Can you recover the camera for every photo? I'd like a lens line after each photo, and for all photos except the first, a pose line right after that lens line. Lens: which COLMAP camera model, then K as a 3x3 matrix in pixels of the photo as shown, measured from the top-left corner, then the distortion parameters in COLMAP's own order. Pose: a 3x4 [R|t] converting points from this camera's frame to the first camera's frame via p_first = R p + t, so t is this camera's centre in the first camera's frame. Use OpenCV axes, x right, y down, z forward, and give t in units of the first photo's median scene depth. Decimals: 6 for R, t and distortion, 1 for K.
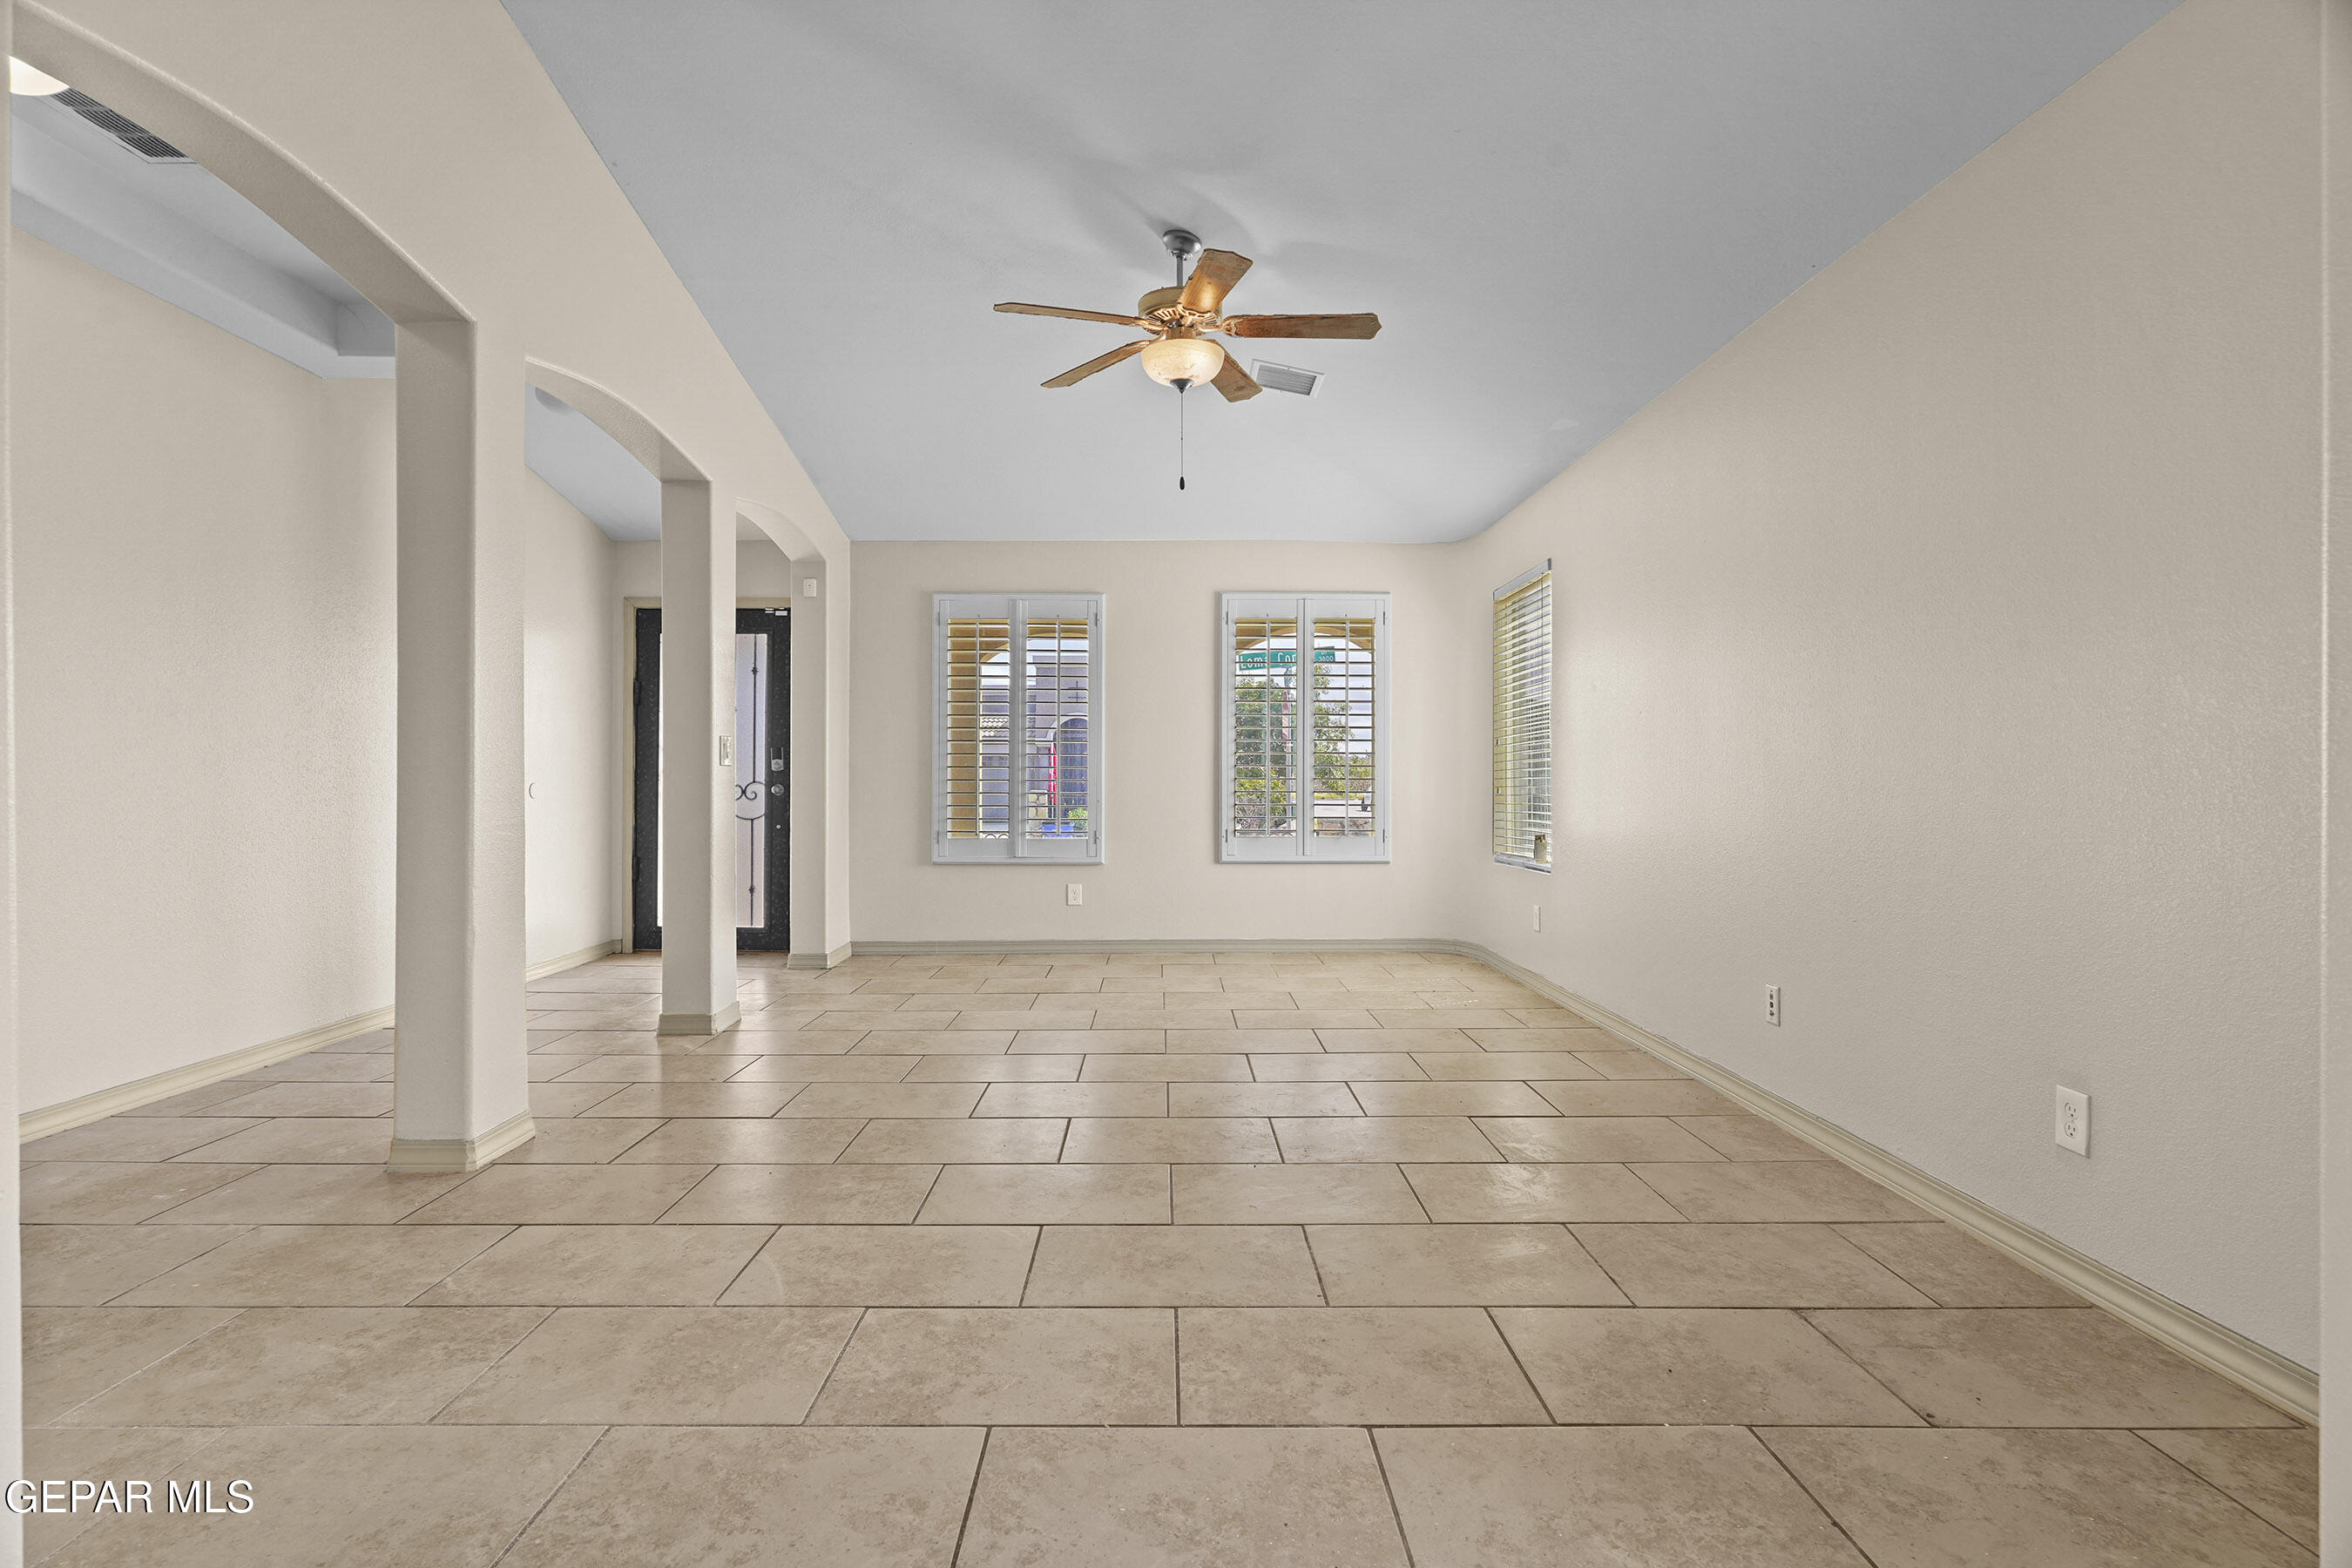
lens RADIAL K [[1119.9, 0, 1171.9], [0, 1119.9, 775.3], [0, 0, 1]] dist [-0.005472, 0.000919]
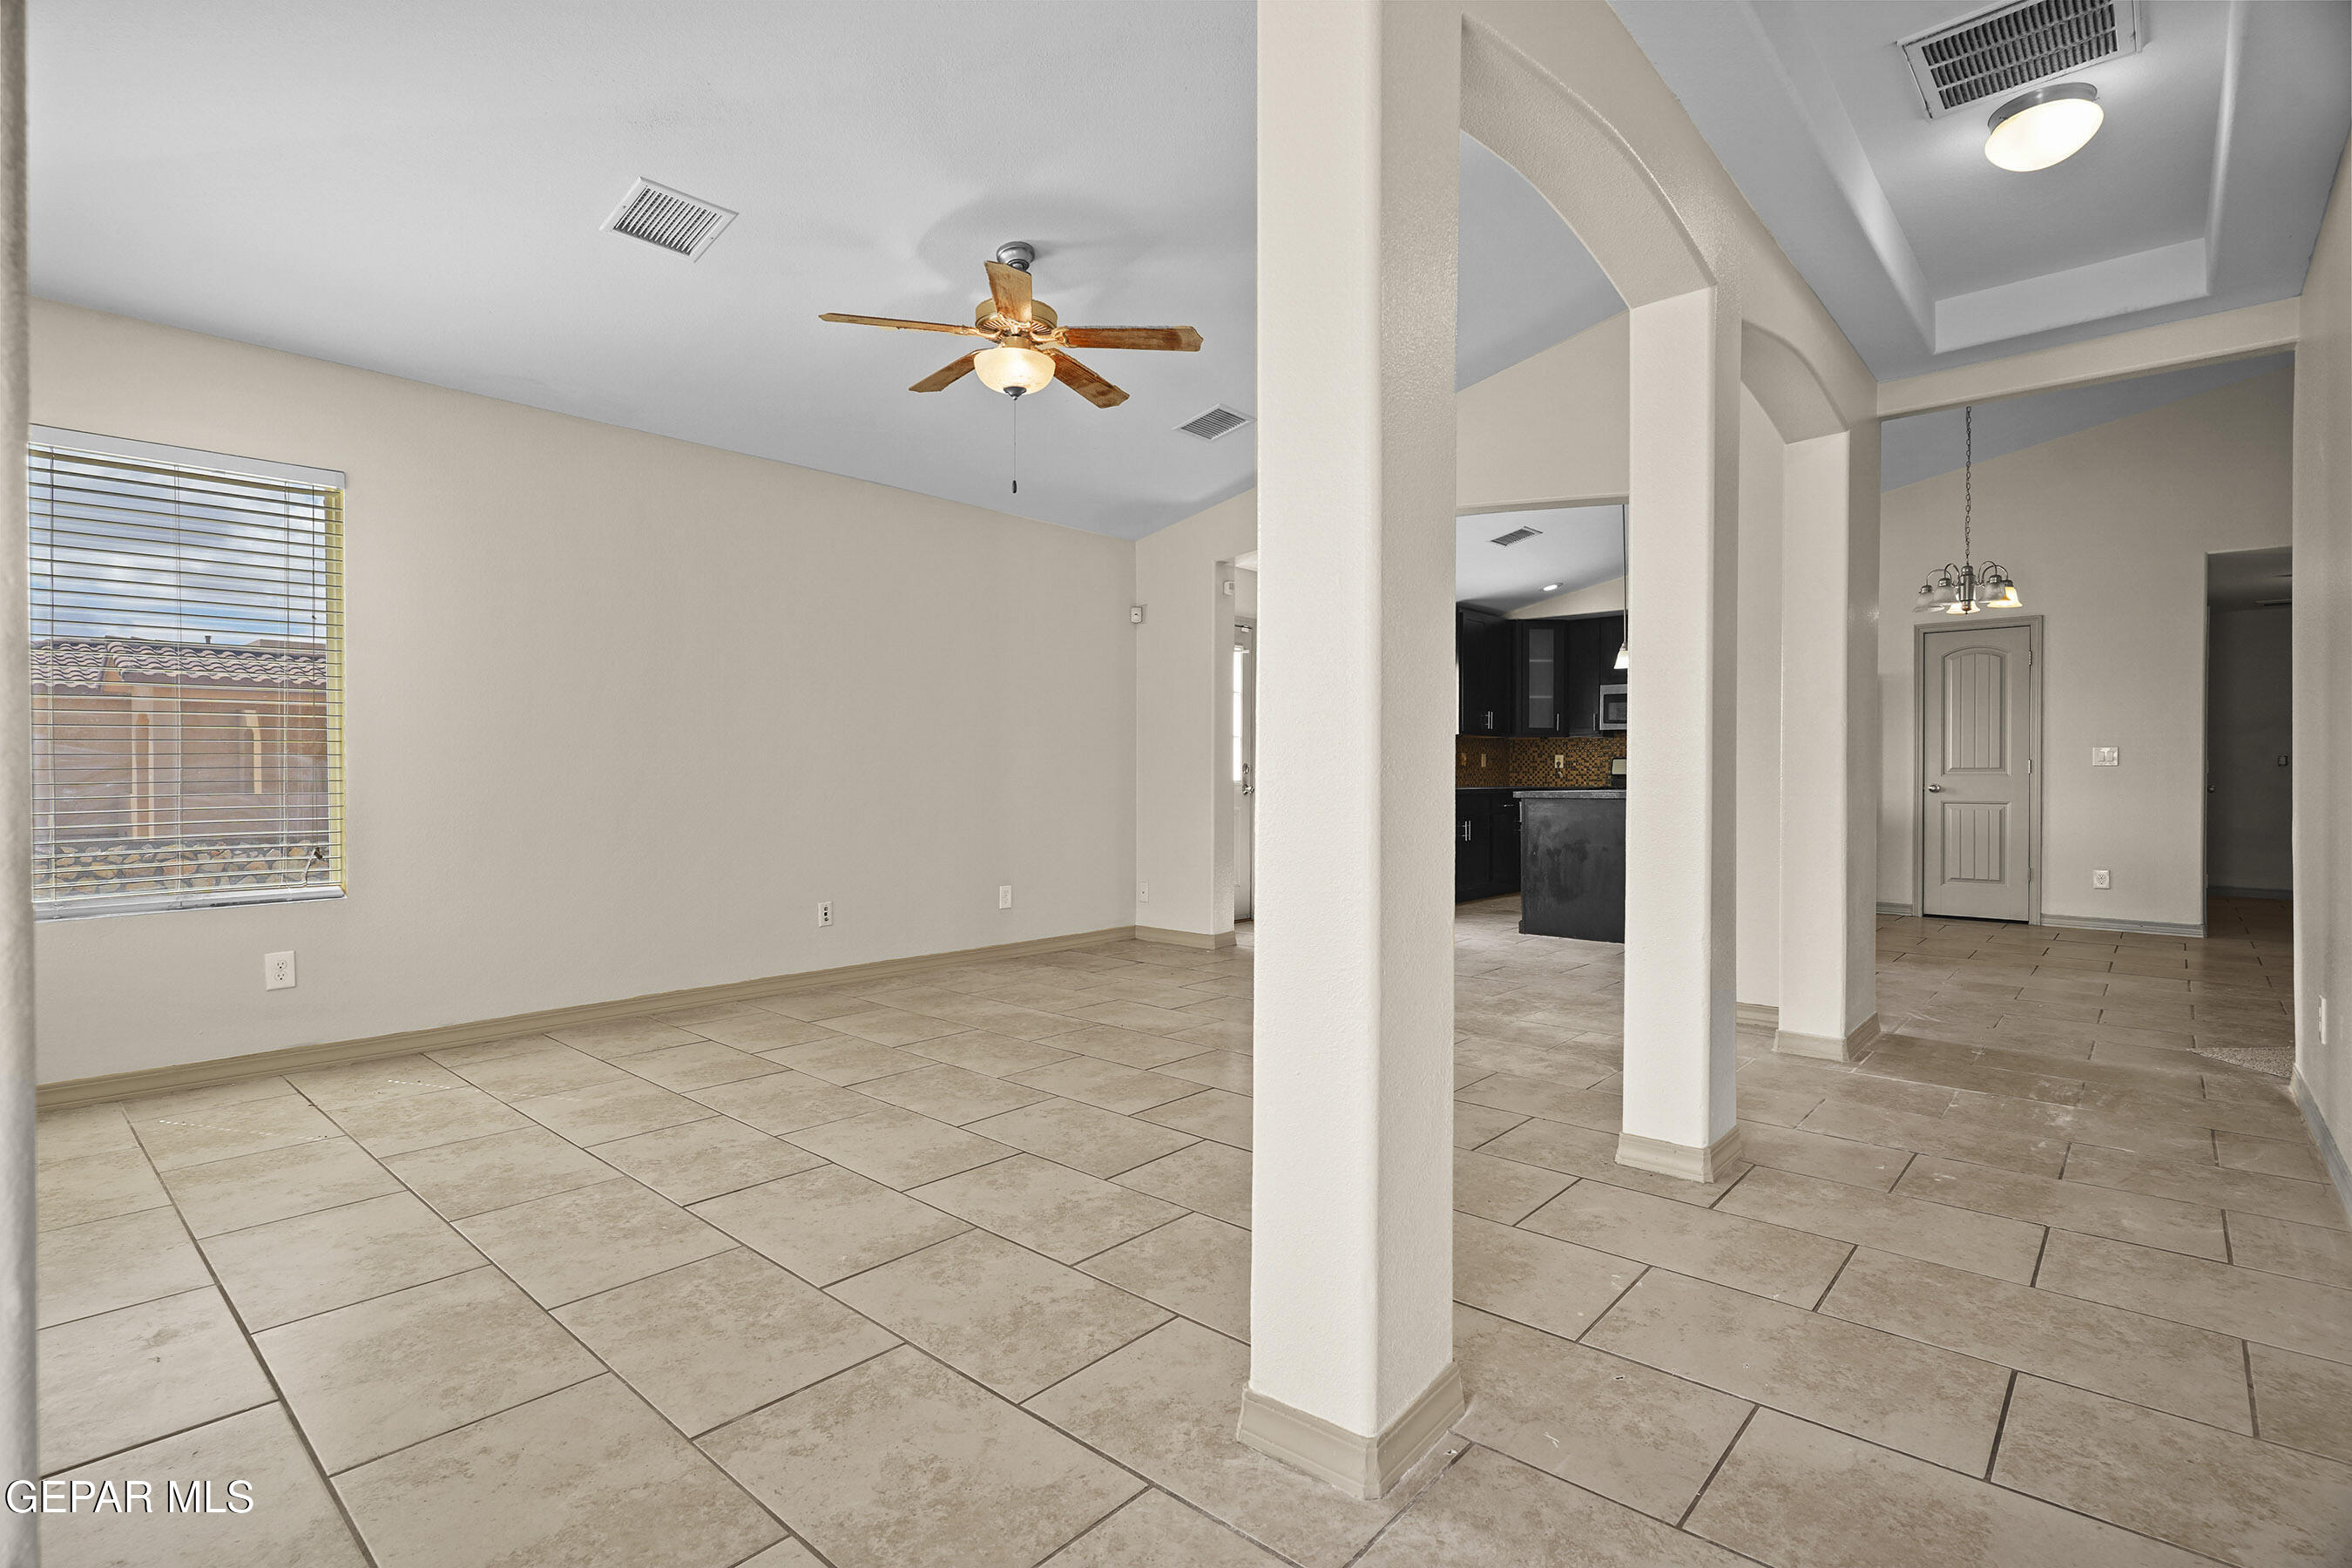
lens RADIAL K [[1119.9, 0, 1157.3], [0, 1119.9, 786.1], [0, 0, 1]] dist [-0.005472, 0.000919]
pose [[-0.734085, -0.008800, 0.679000, -0.715421], [-0.003773, 0.999953, 0.008880, 0.006620], [-0.679047, 0.003956, -0.734084, 1.507756]]
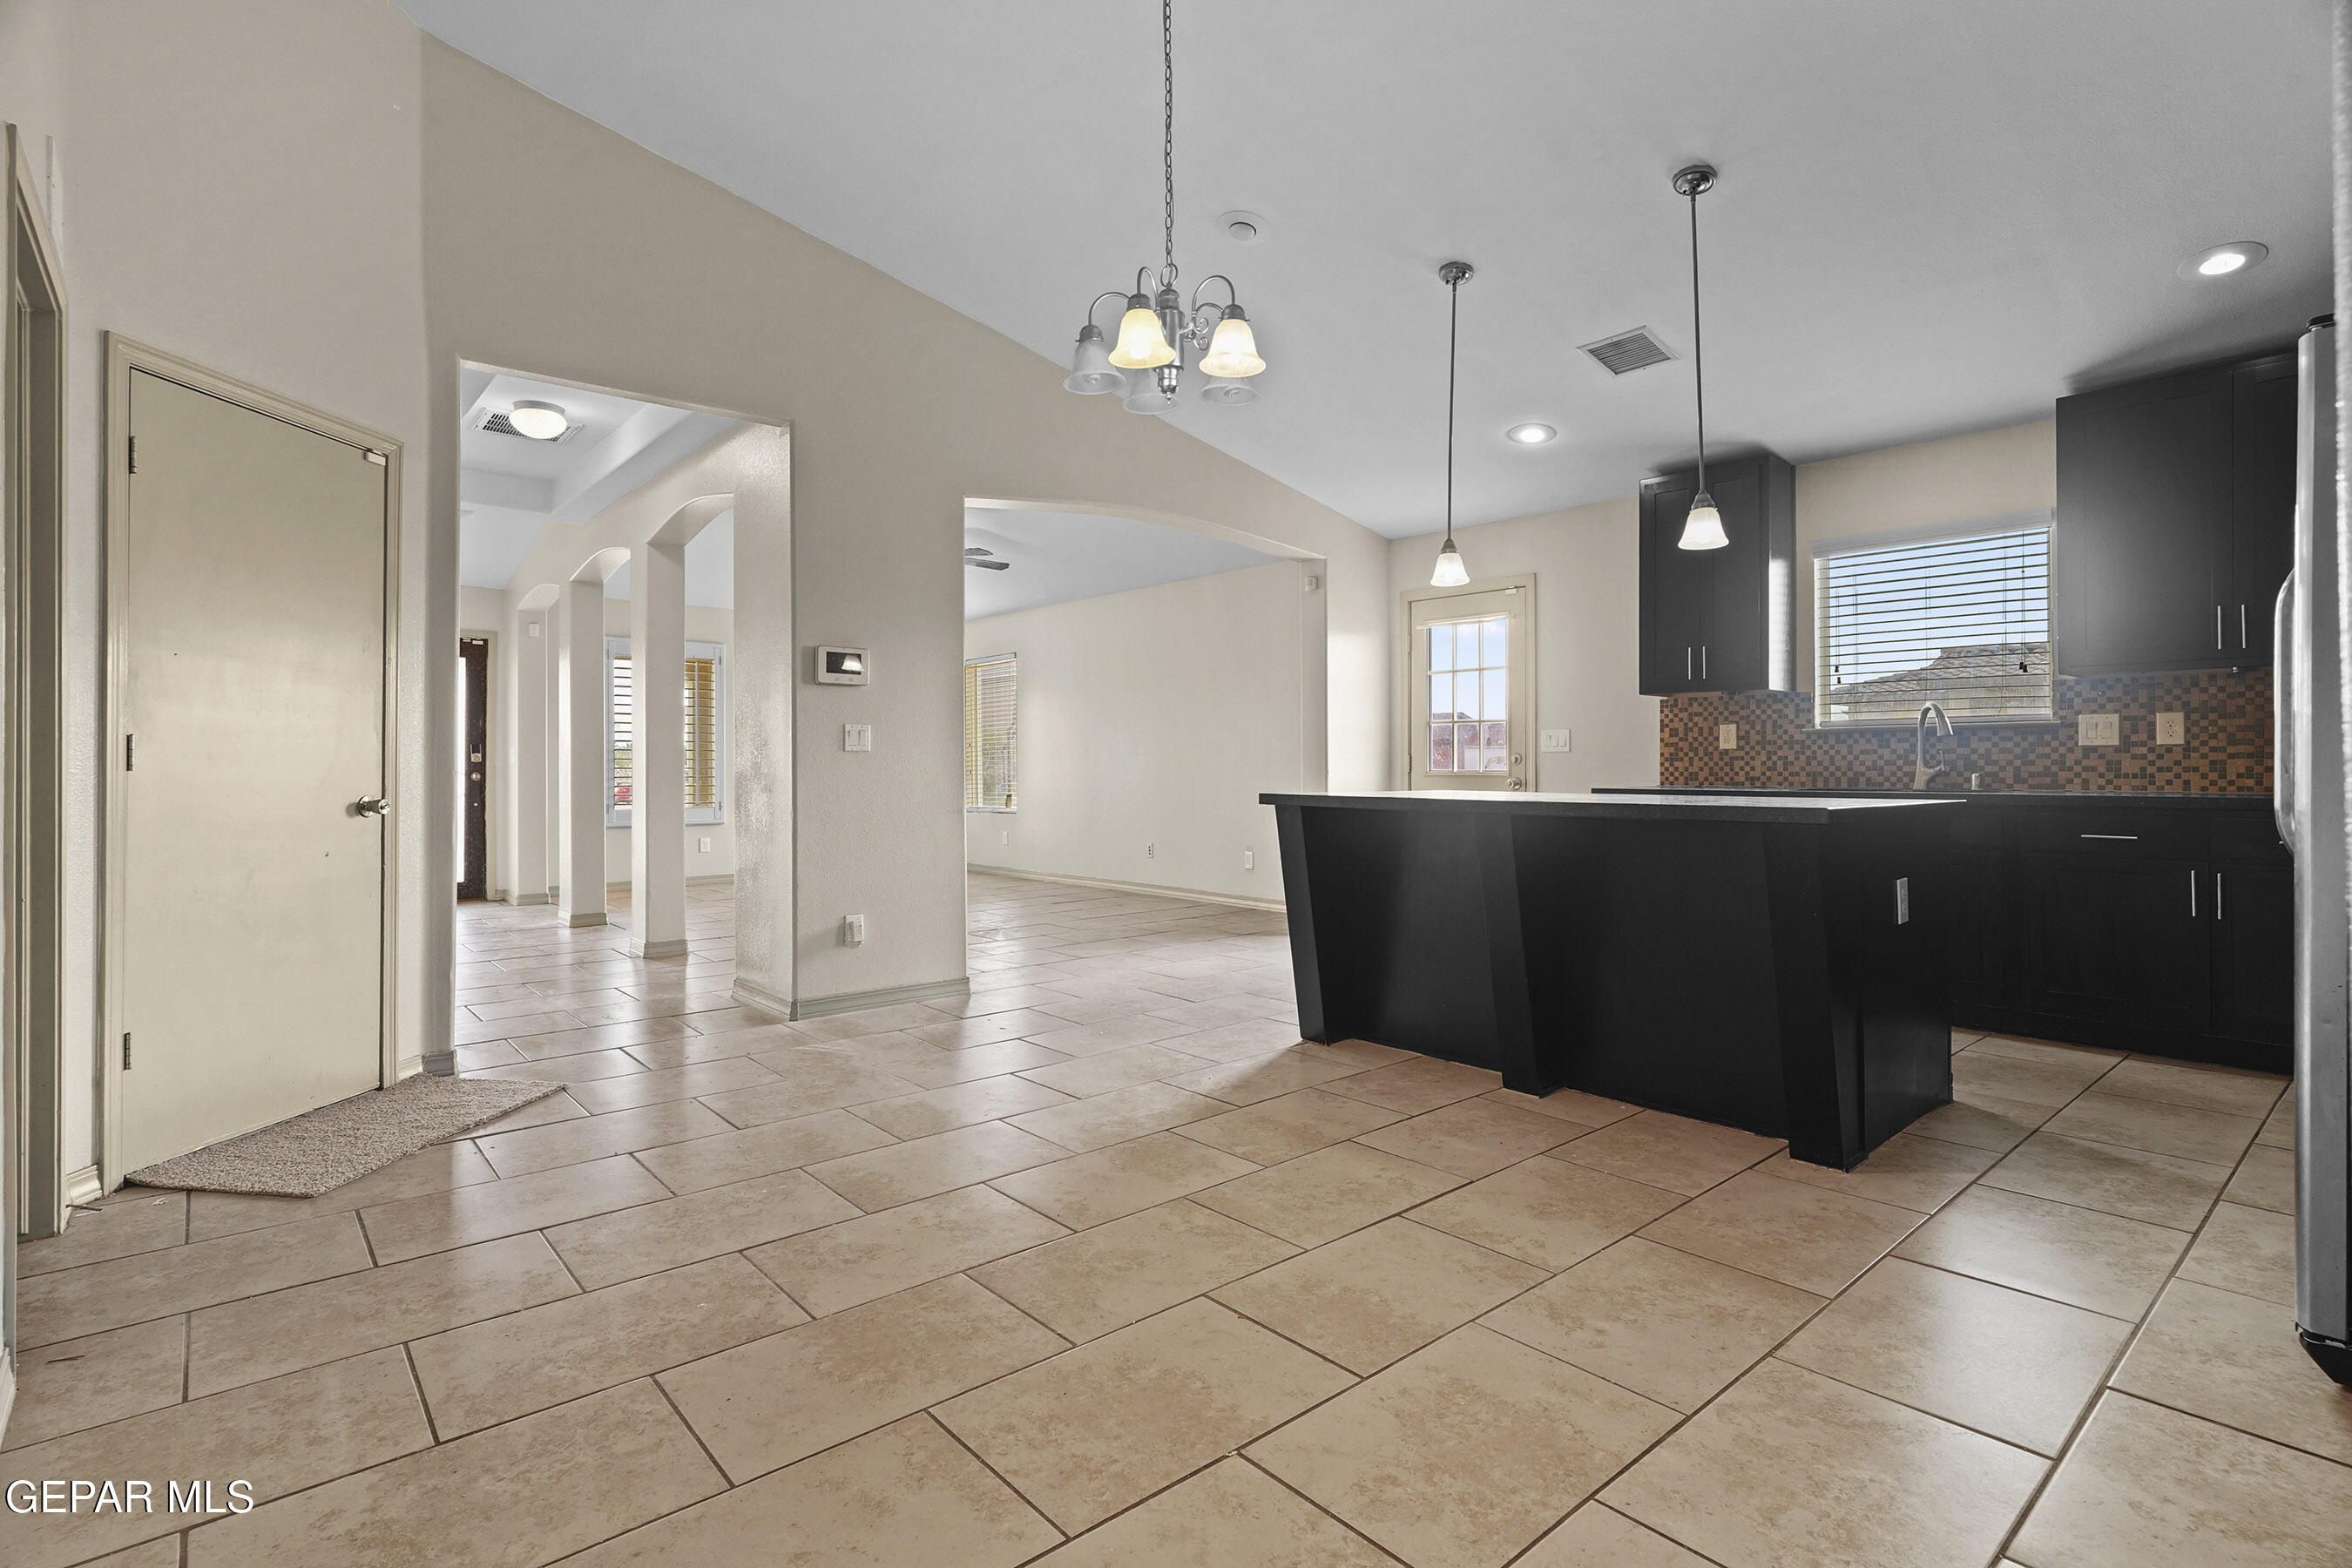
lens RADIAL K [[1119.9, 0, 1164.4], [0, 1119.9, 762.9], [0, 0, 1]] dist [-0.005472, 0.000919]
pose [[0.766588, -0.002915, 0.642133, -0.919743], [0.002927, 0.999995, 0.001045, -0.003263], [-0.642133, 0.001078, 0.766592, -0.849732]]
